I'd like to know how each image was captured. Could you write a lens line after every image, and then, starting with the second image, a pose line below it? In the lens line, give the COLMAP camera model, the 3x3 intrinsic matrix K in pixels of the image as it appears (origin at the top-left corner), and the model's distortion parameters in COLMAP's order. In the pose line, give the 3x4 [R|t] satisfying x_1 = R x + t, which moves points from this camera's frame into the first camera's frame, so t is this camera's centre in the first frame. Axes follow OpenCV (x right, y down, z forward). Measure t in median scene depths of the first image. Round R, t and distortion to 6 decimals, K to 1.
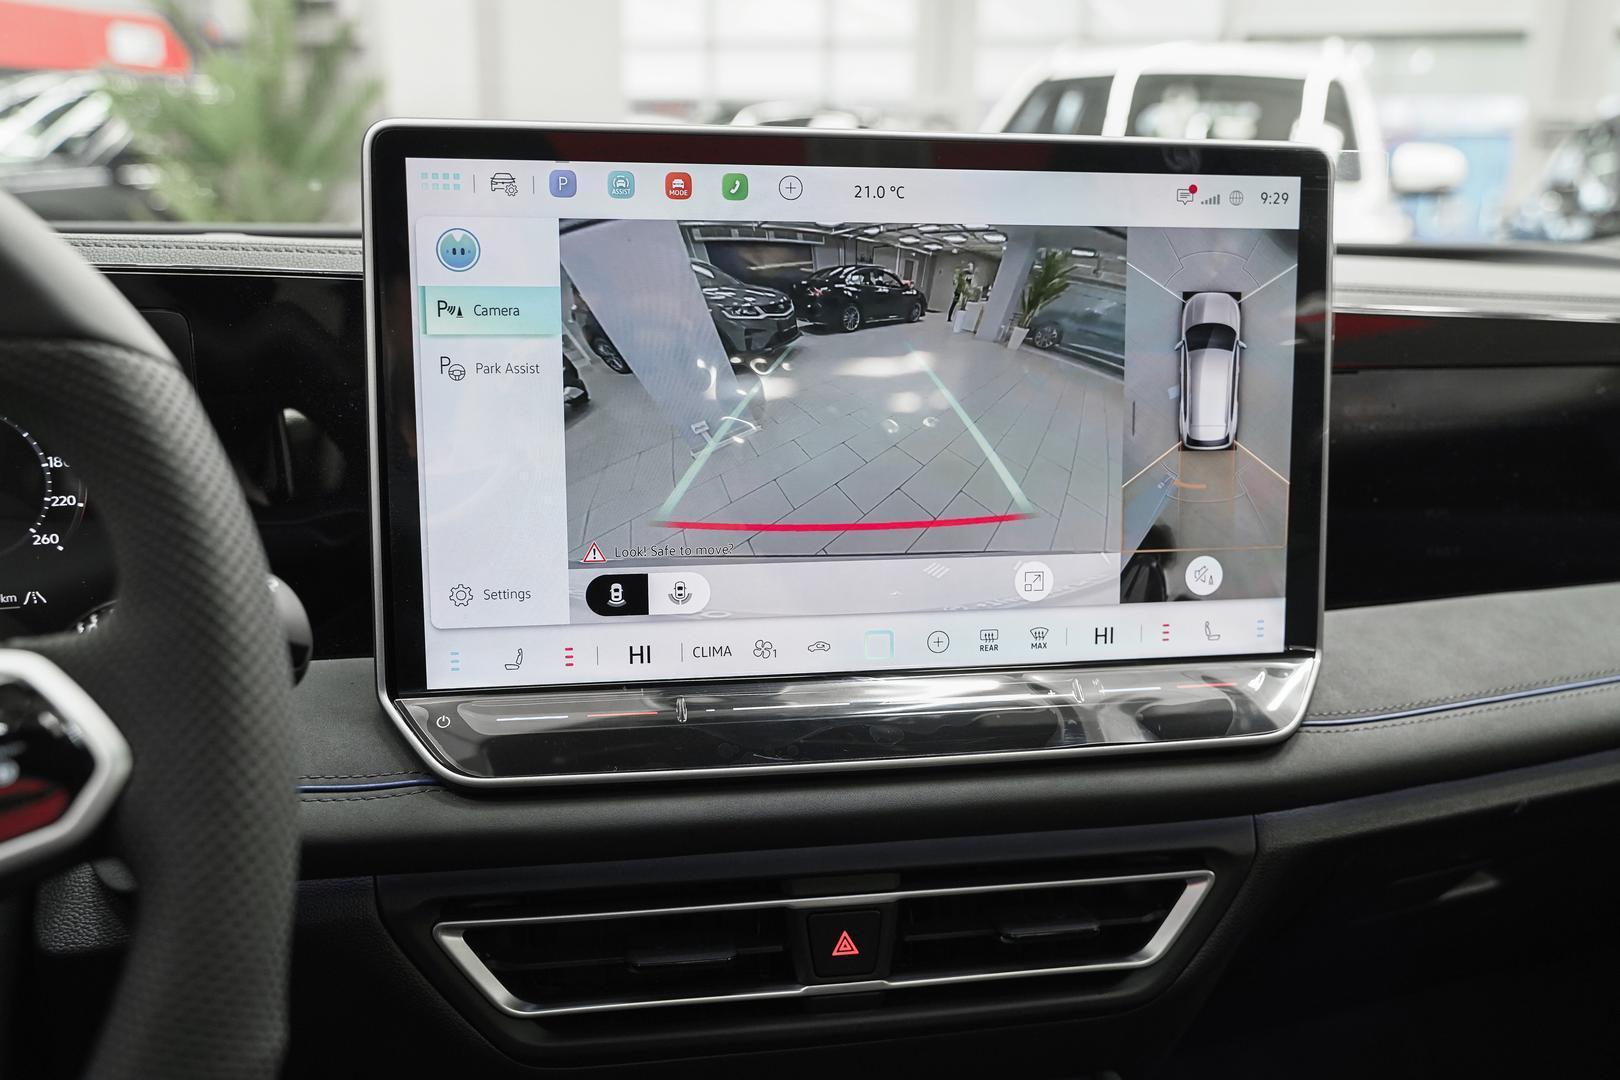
lens RADIAL K [[1268.8, 0, 810.2], [0, 1268.8, 580.4], [0, 0, 1]] dist [-0.016193, 0.000220]
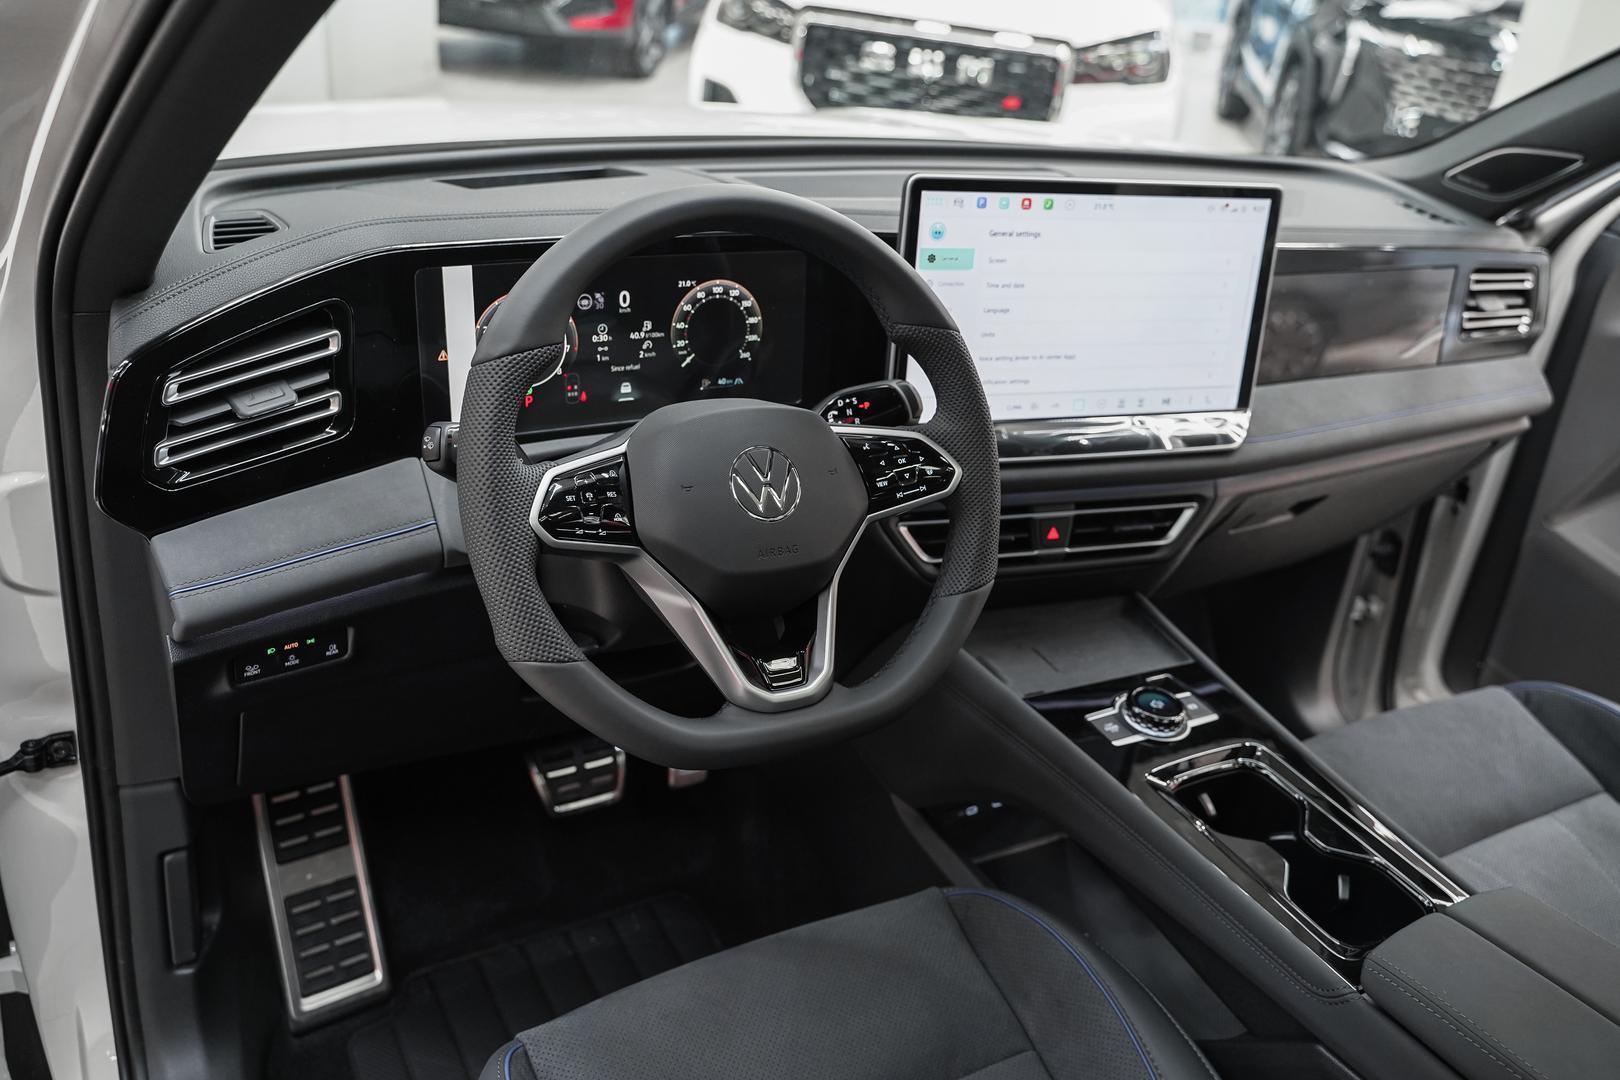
lens RADIAL K [[1275.6, 0, 810.0], [0, 1275.6, 540.0], [0, 0, 1]] dist [-0.023493, 0.002165]
pose [[0.986153, 0.004022, 0.165788, -0.801816], [-0.045637, 0.967688, 0.247987, -0.260268], [-0.159433, -0.252119, 0.954472, -1.163712]]
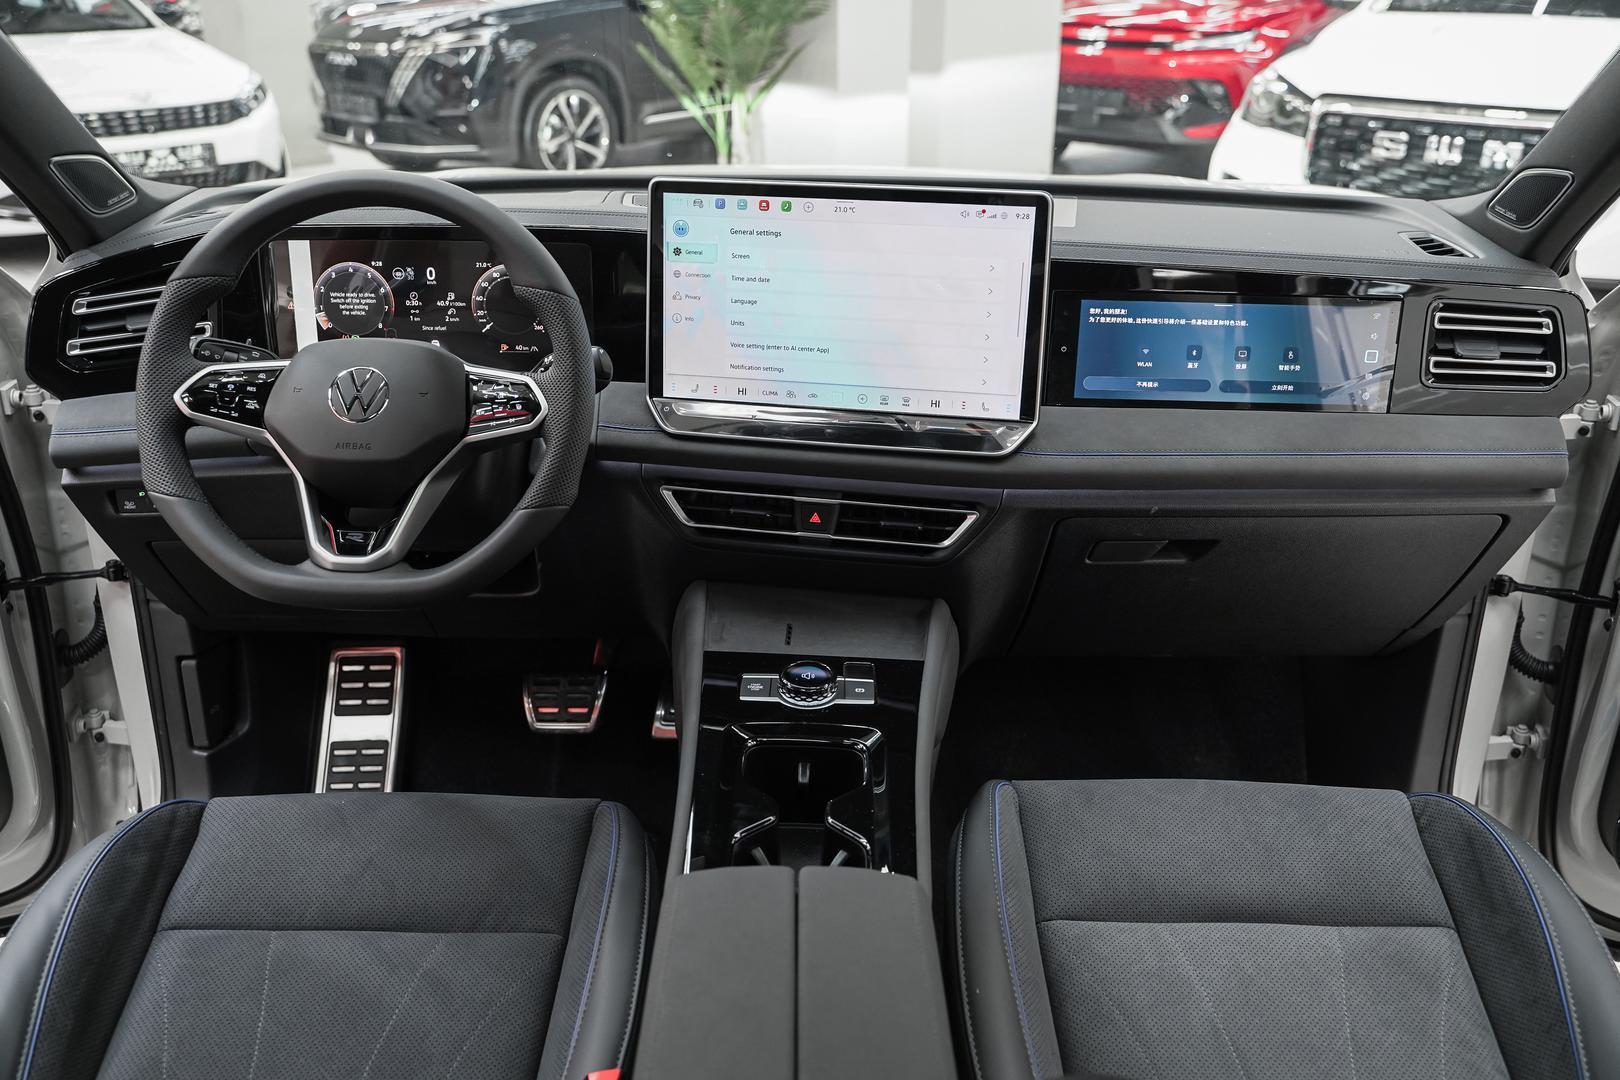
lens RADIAL K [[1267.0, 0, 810.0], [0, 1267.0, 540.0], [0, 0, 1]] dist [-0.032361, 0.008682]
pose [[0.933833, 0.141497, -0.328533, 0.837067], [-0.076592, 0.976231, 0.202748, -0.169679], [0.349412, -0.164169, 0.922475, -1.287590]]
